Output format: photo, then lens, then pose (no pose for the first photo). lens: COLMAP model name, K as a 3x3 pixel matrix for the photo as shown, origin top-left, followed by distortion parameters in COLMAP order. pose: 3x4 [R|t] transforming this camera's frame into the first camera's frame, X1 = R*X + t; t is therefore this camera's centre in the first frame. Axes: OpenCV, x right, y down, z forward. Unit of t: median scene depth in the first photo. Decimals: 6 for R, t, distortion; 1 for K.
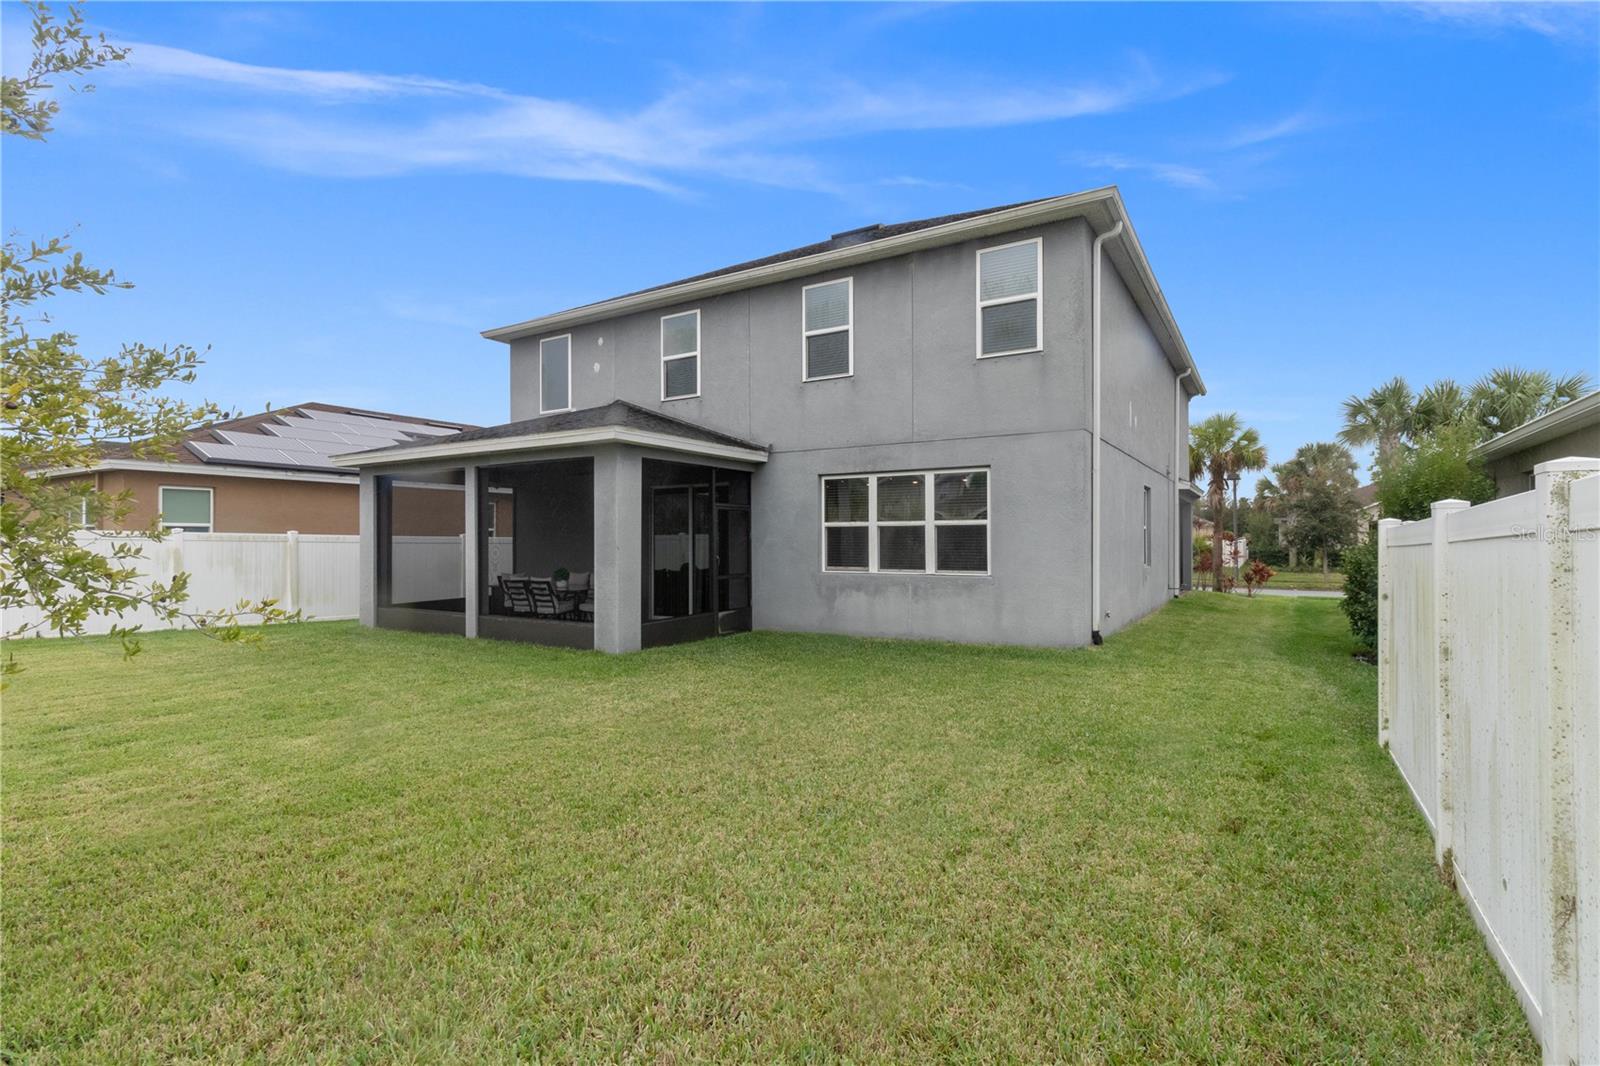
lens RADIAL K [[754.1, 0, 795.9], [0, 754.1, 544.0], [0, 0, 1]] dist [0.000588, -0.000080]
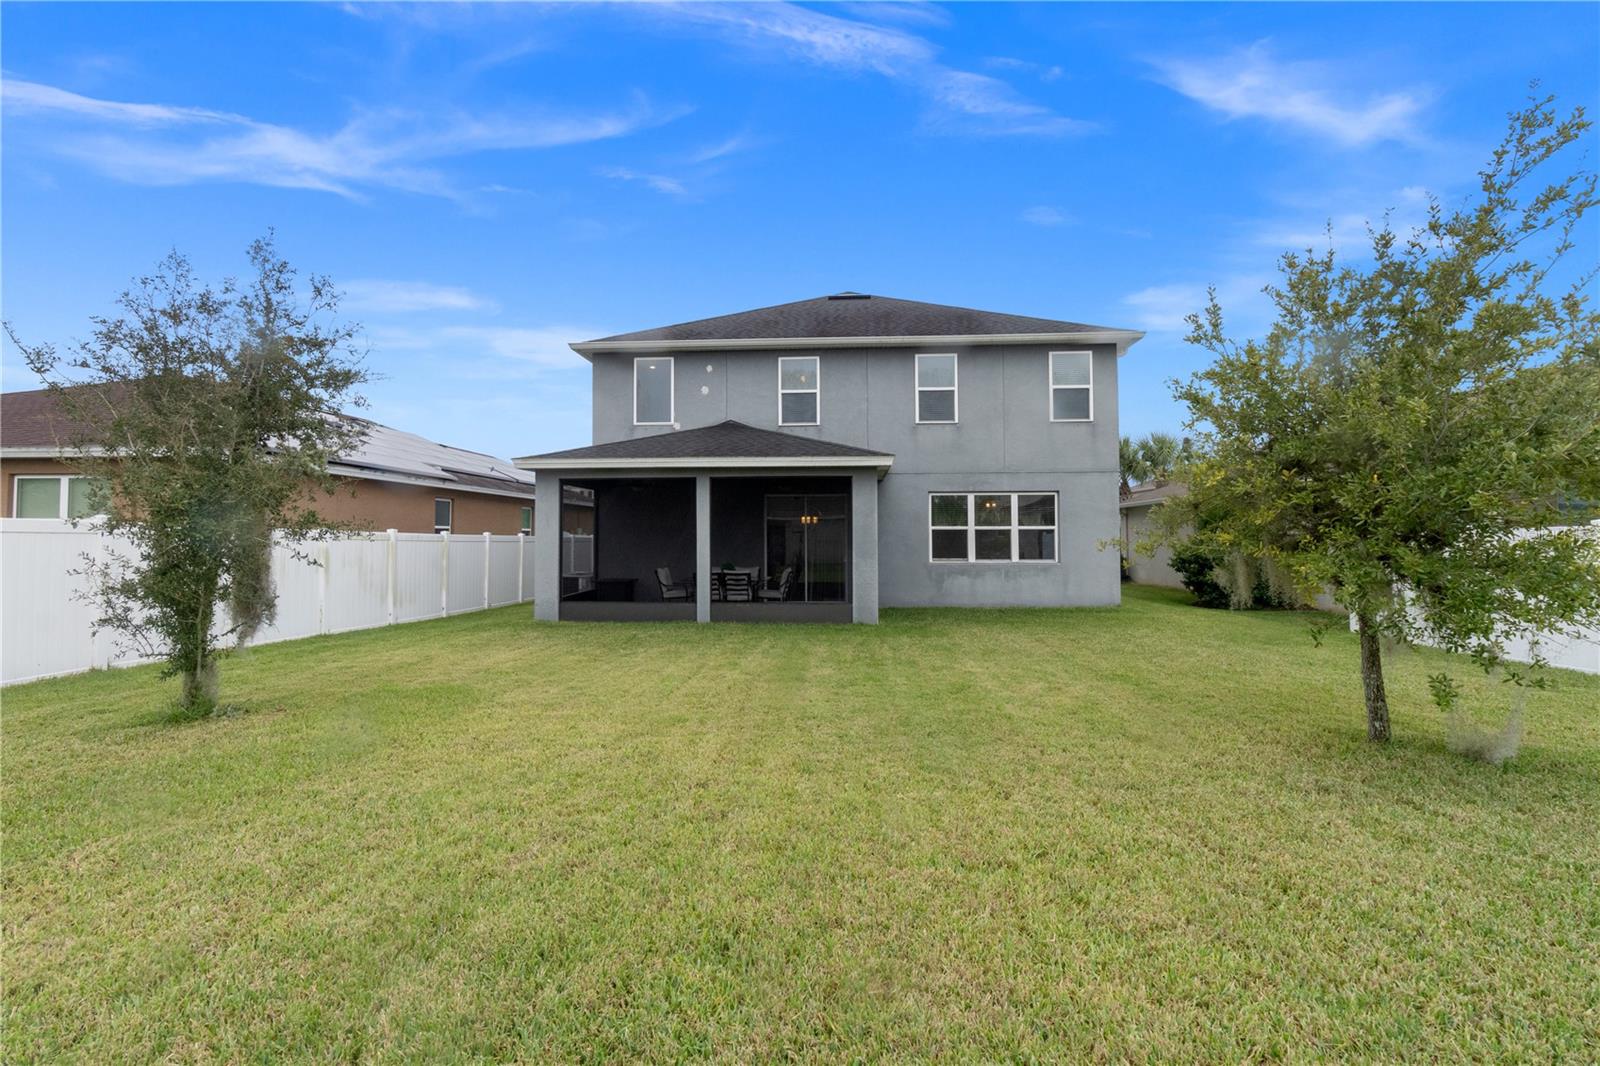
lens RADIAL K [[754.1, 0, 810.5], [0, 754.1, 519.3], [0, 0, 1]] dist [0.000588, -0.000080]
pose [[0.898374, 0.008634, 0.439147, -0.792897], [-0.000243, 0.999816, -0.019161, -0.015214], [-0.439232, 0.017107, 0.898211, -0.148582]]
